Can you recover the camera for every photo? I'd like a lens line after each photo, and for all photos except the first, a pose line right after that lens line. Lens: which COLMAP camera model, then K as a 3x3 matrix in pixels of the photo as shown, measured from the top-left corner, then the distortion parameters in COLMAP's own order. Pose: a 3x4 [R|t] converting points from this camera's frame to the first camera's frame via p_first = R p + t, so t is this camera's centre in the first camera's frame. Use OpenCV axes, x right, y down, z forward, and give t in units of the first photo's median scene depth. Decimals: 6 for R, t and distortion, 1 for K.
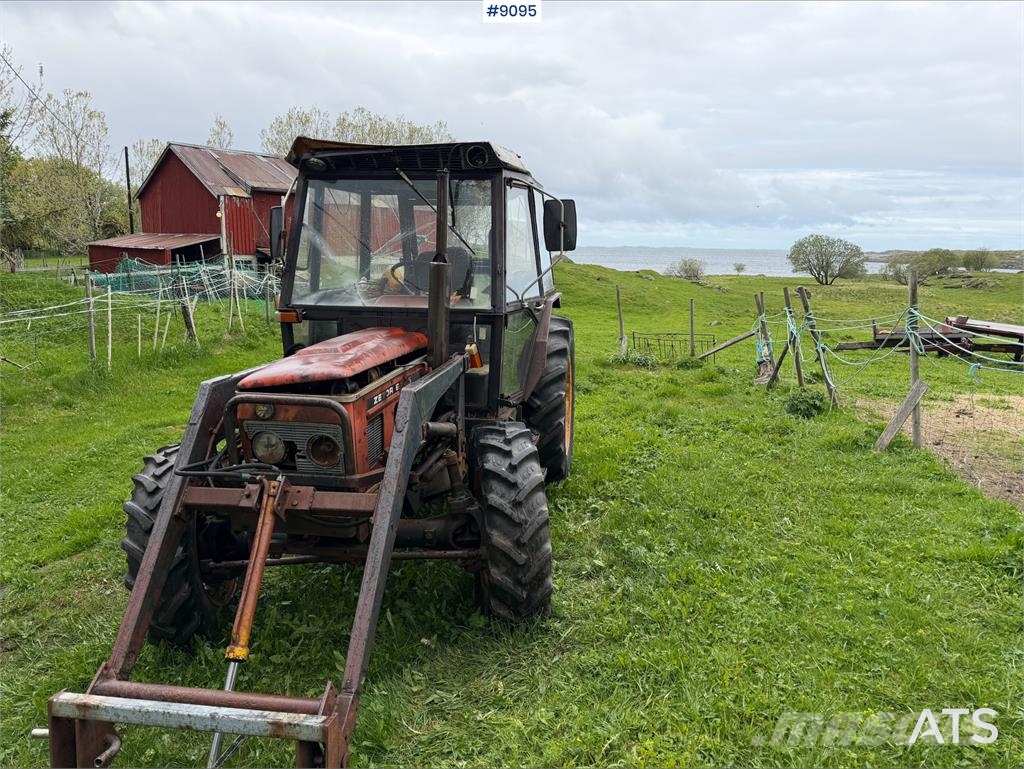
lens RADIAL K [[707.1, 0, 511.3], [0, 707.1, 390.3], [0, 0, 1]] dist [0.073703, -0.081623]
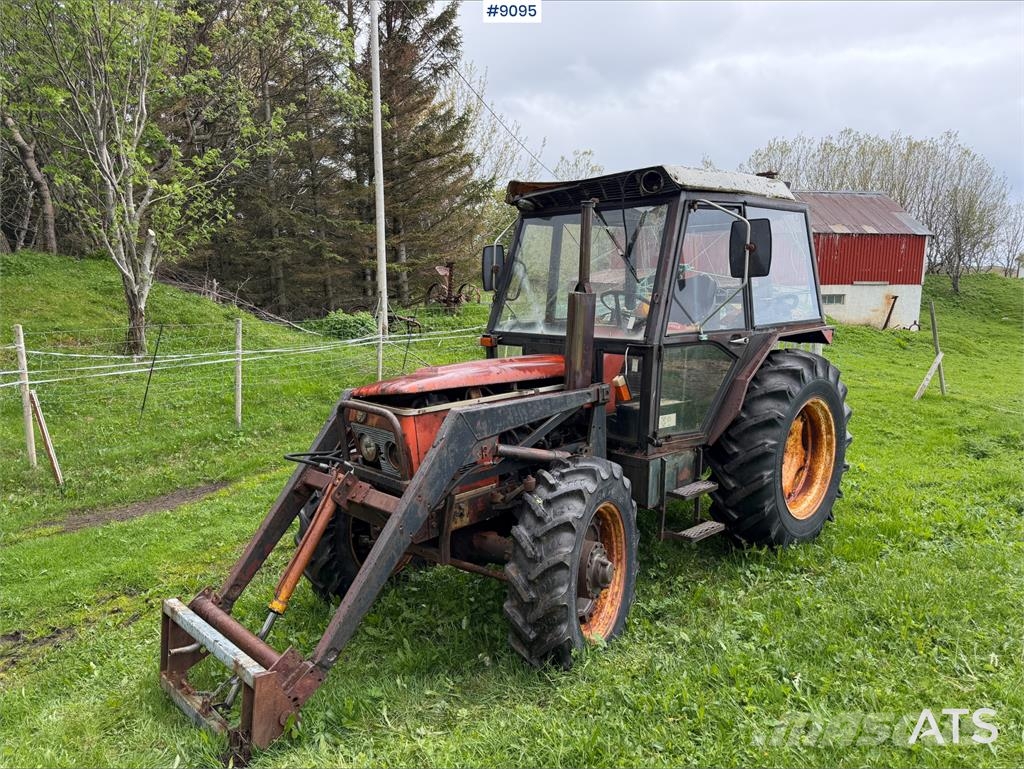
lens RADIAL K [[707.1, 0, 511.3], [0, 707.1, 390.3], [0, 0, 1]] dist [0.073703, -0.081623]
pose [[0.797018, 0.080419, -0.598578, 0.405200], [-0.105450, 0.994401, -0.006811, -0.023360], [0.594679, 0.068549, 0.801036, 0.140821]]
